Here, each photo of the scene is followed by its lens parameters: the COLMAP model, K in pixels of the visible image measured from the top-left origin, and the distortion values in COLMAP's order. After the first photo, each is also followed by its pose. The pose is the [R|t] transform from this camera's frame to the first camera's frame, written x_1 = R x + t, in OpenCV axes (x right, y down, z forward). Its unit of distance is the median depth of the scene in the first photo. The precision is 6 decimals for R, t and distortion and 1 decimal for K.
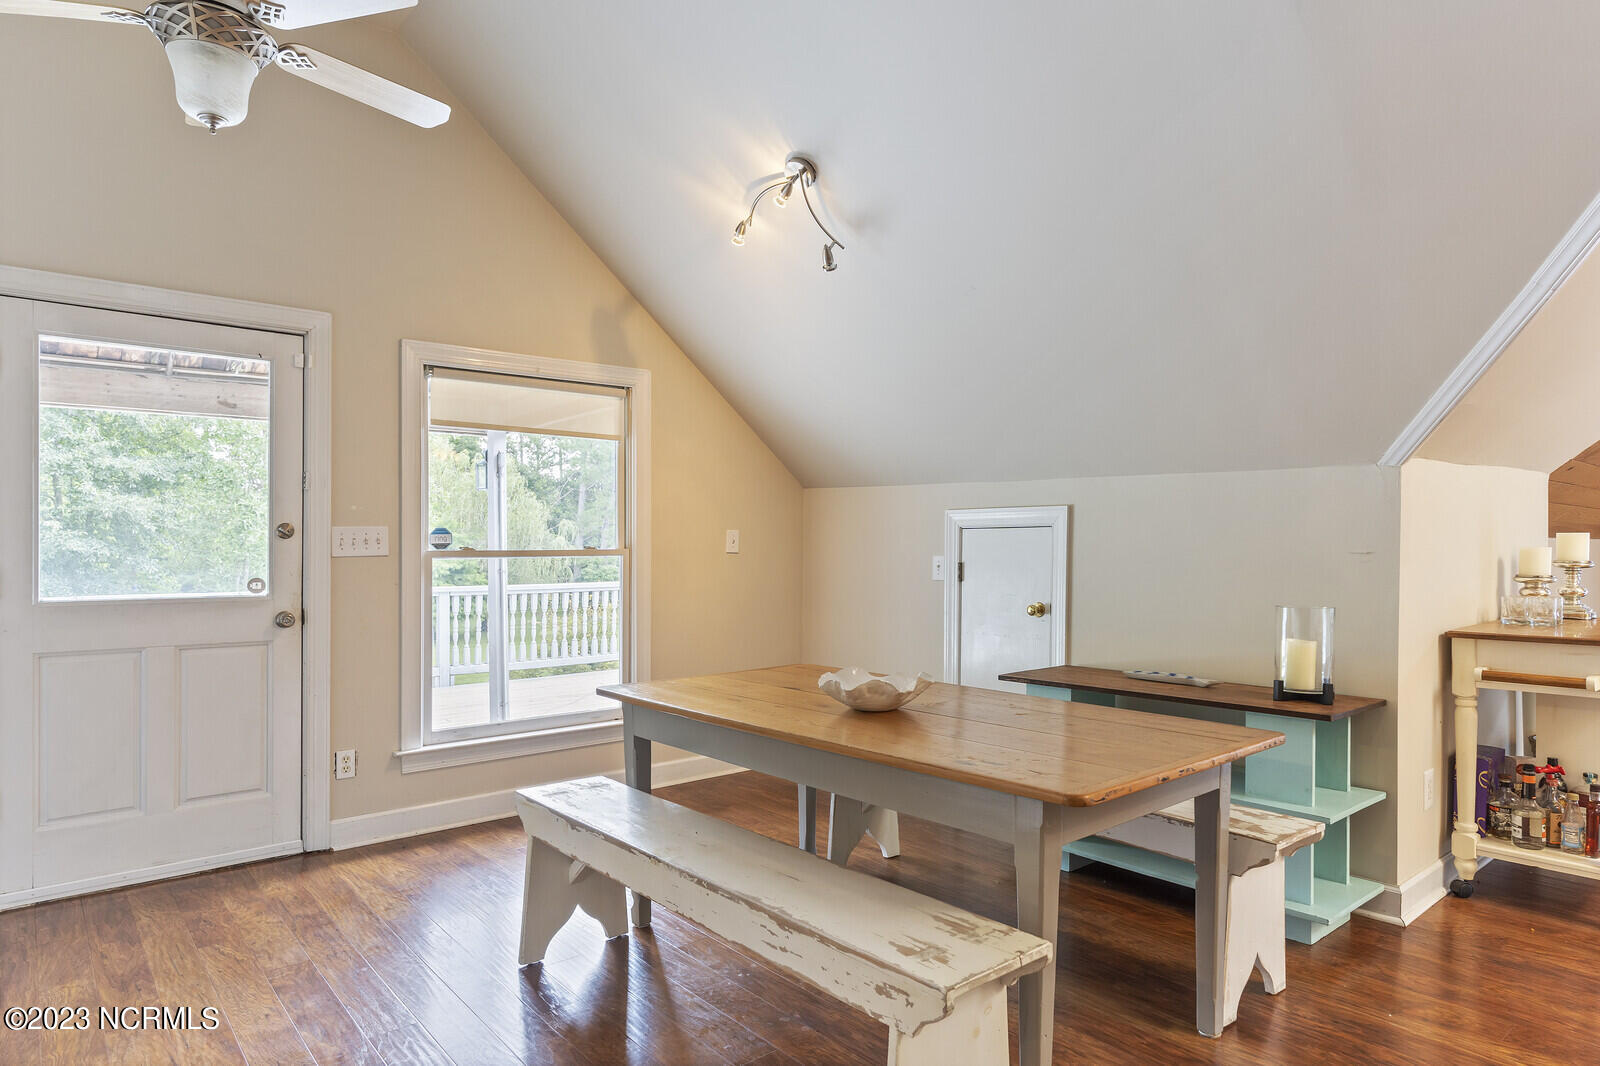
lens RADIAL K [[938.4, 0, 797.7], [0, 938.4, 539.1], [0, 0, 1]] dist [-0.001157, -0.000173]
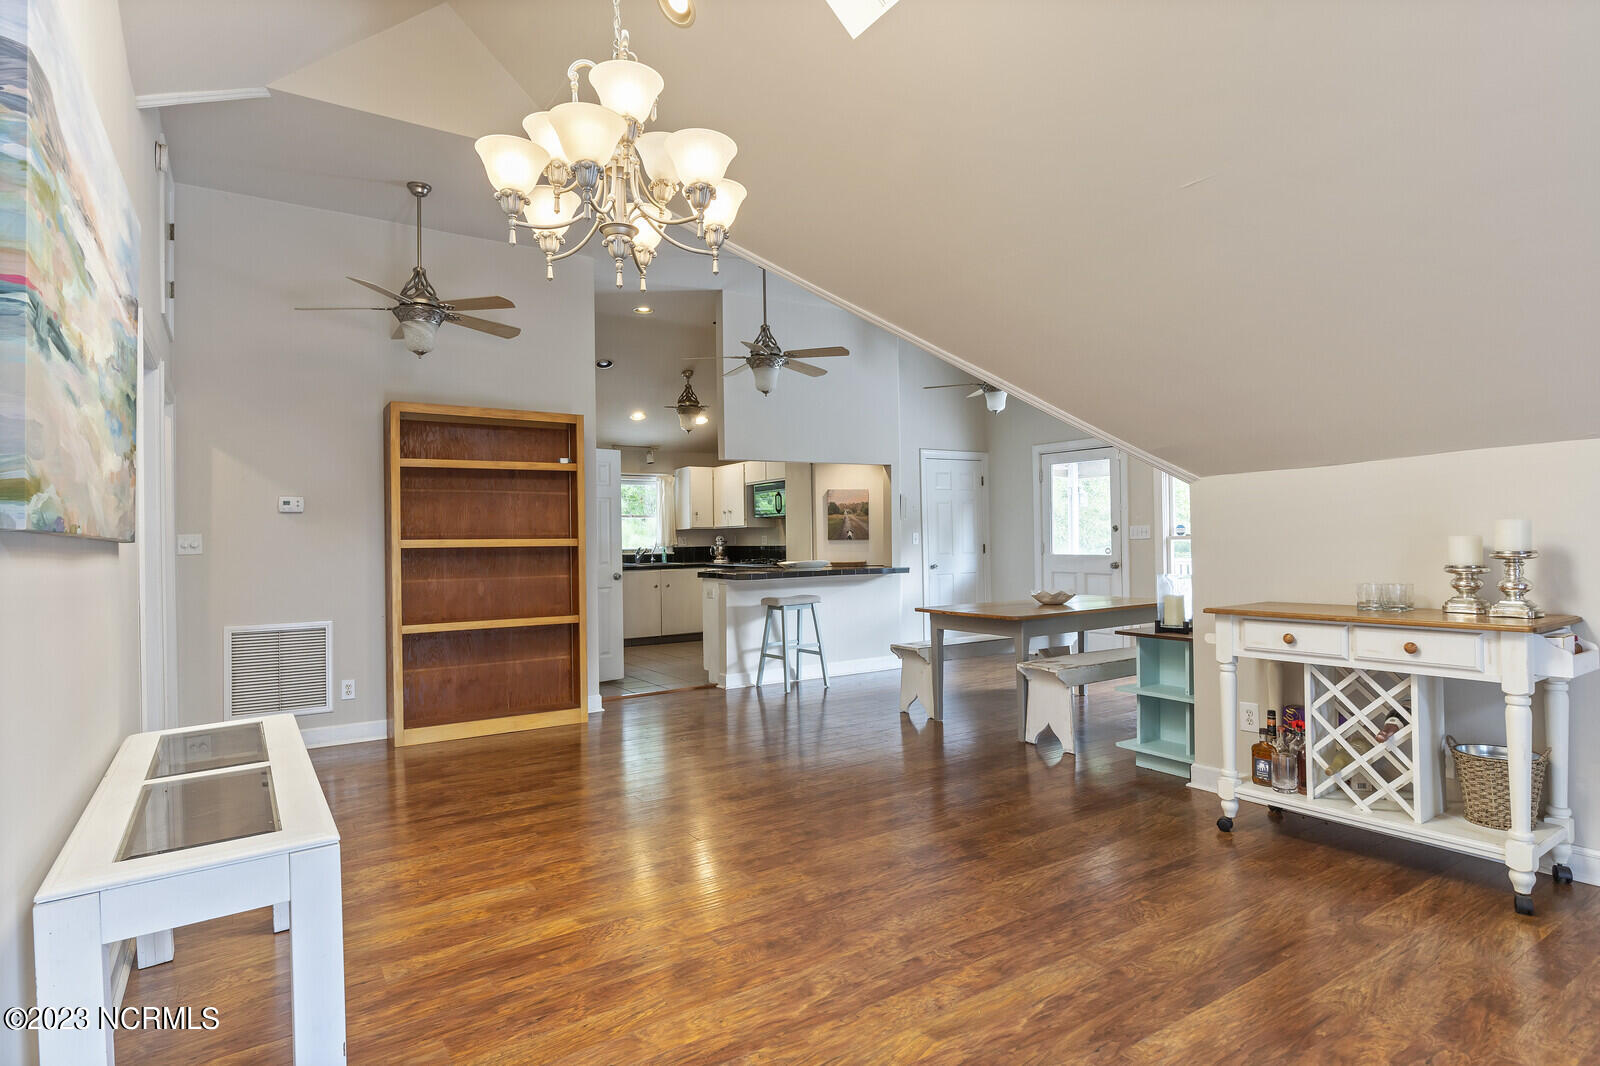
lens RADIAL K [[839.0, 0, 797.5], [0, 839.0, 534.7], [0, 0, 1]] dist [0.000640, -0.000075]
pose [[-0.098354, -0.006100, -0.995133, 1.671767], [0.006155, 0.999958, -0.006738, 0.016880], [0.995132, -0.006788, -0.098312, 0.401286]]
